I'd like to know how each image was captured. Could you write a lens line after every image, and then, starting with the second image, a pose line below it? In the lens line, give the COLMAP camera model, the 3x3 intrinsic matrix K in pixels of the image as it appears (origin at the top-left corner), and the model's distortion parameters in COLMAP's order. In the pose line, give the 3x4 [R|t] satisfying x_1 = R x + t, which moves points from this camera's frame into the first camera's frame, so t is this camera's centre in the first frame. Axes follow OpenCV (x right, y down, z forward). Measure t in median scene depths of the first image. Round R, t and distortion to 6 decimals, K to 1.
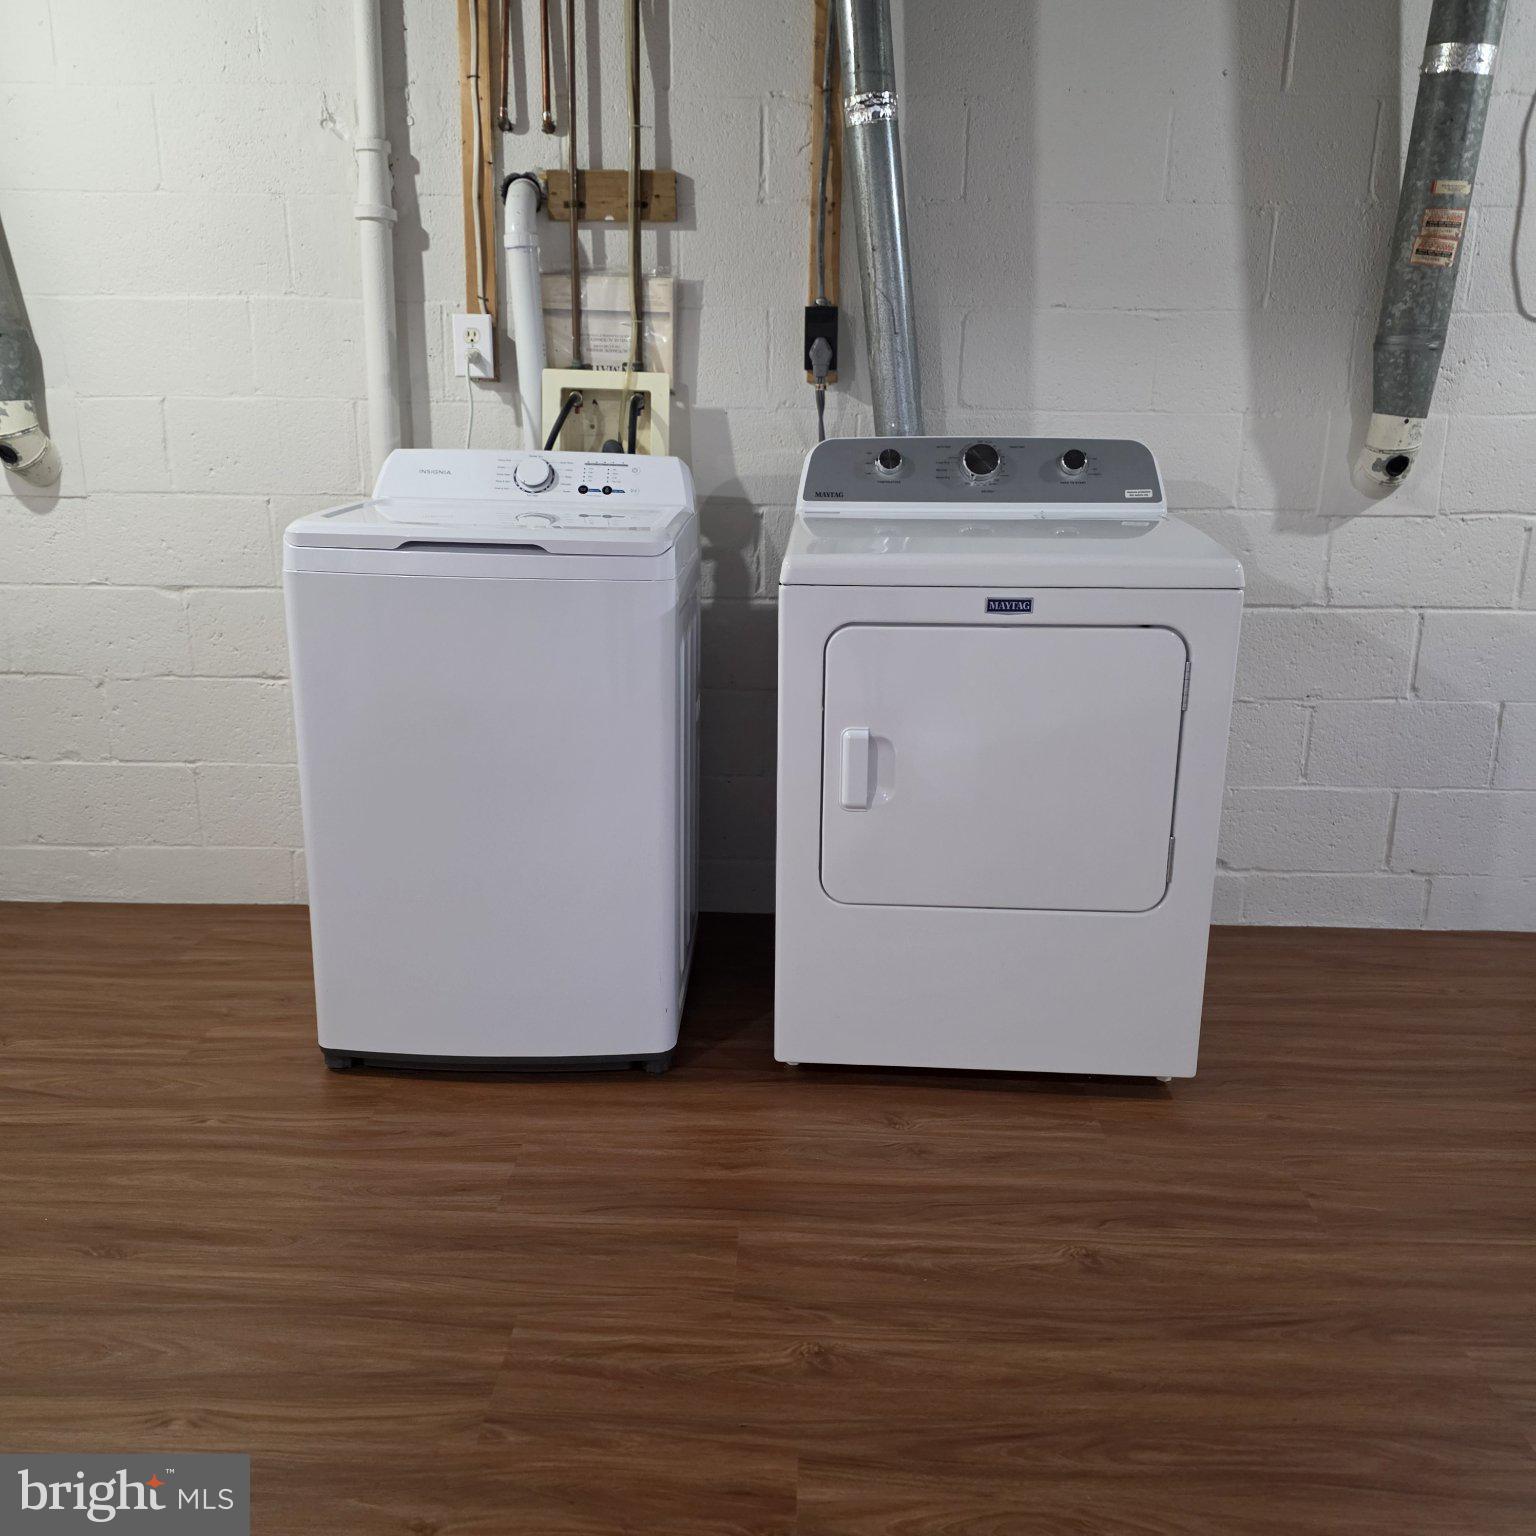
lens RADIAL K [[1349.3, 0, 768.0], [0, 1349.3, 768.0], [0, 0, 1]] dist [0.051068, -0.001959]
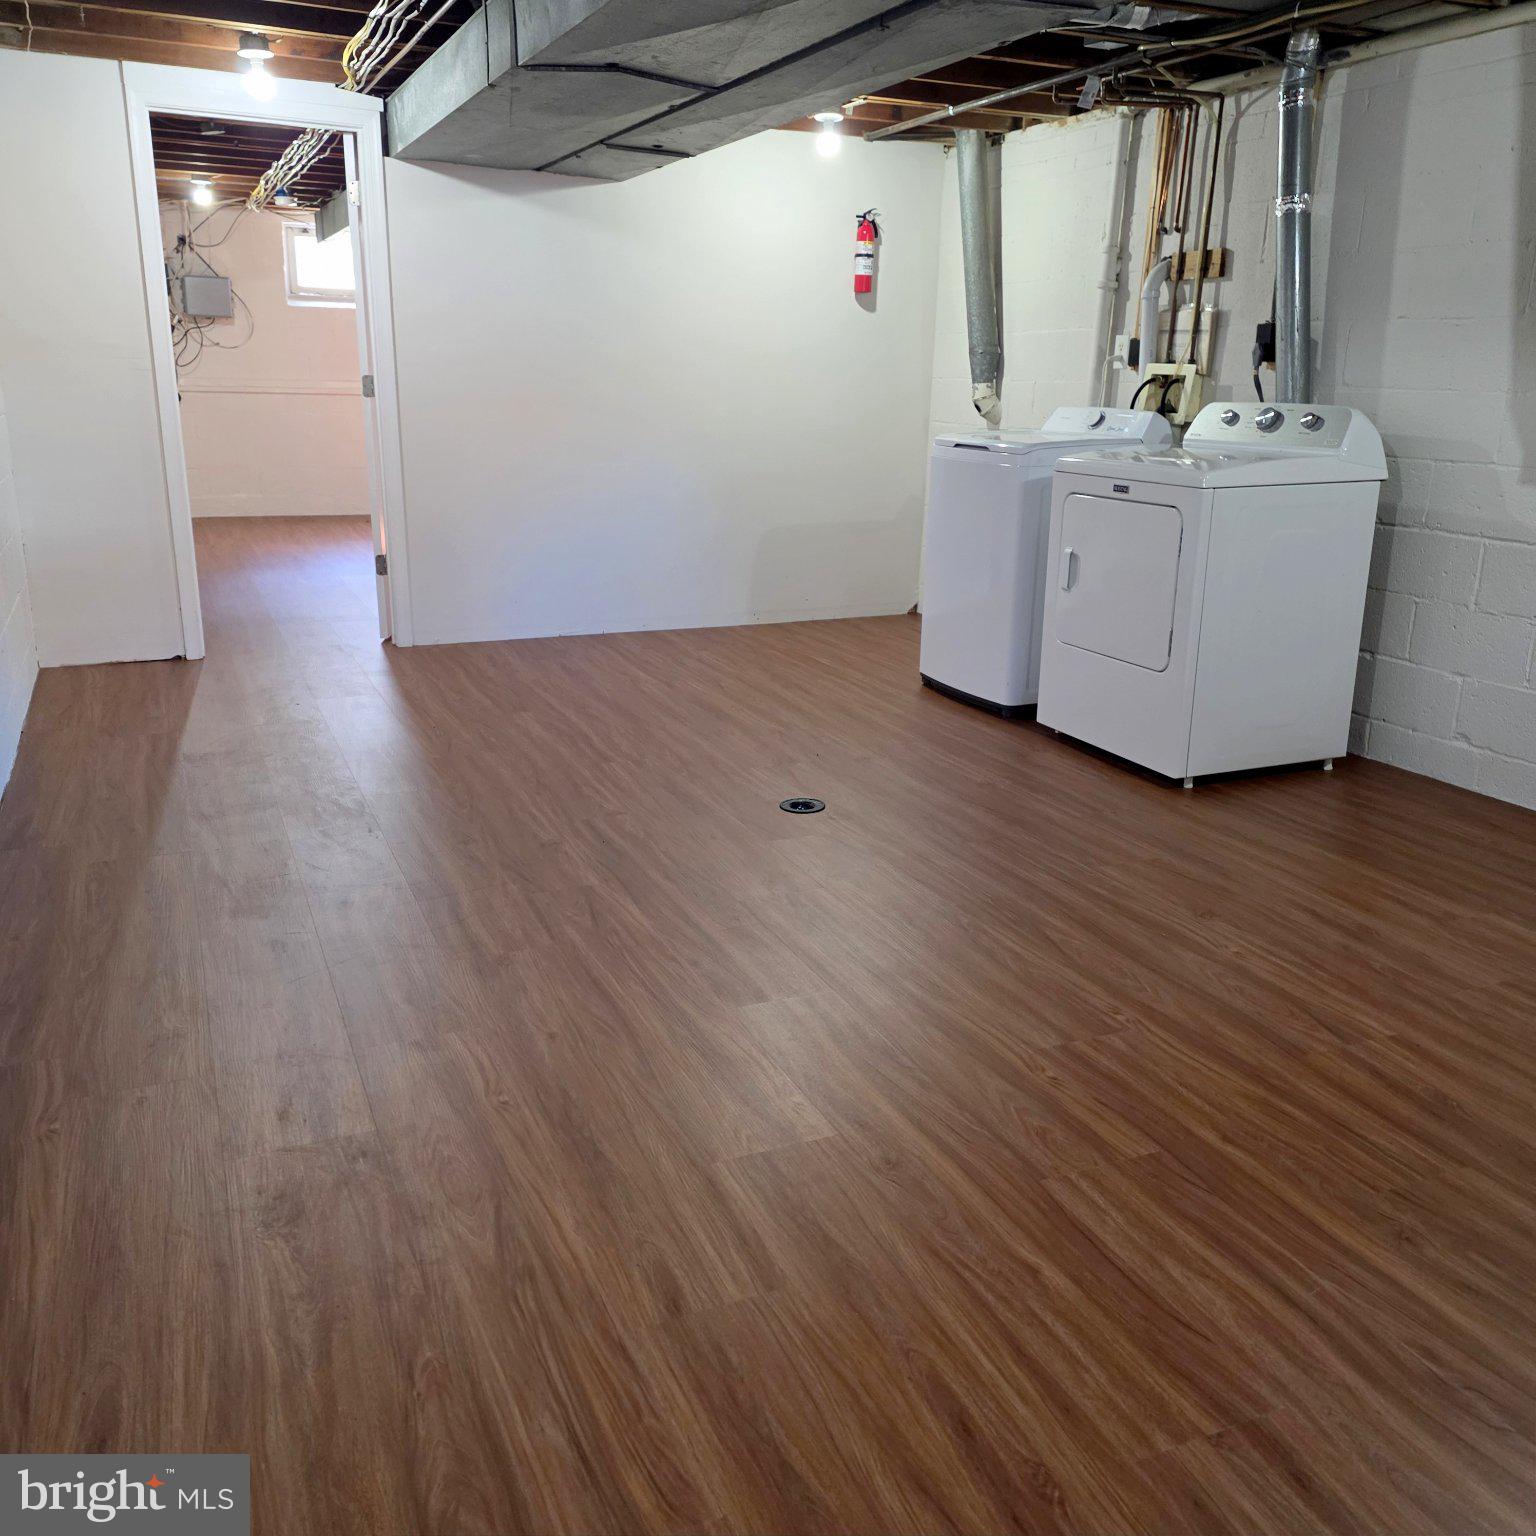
lens RADIAL K [[1330.8, 0, 768.0], [0, 1330.8, 768.0], [0, 0, 1]] dist [-0.006731, -0.003142]
pose [[0.436869, 0.250908, -0.863823, 1.274299], [-0.234036, 0.958943, 0.160176, 0.055504], [0.868546, 0.132189, 0.477654, -0.208322]]
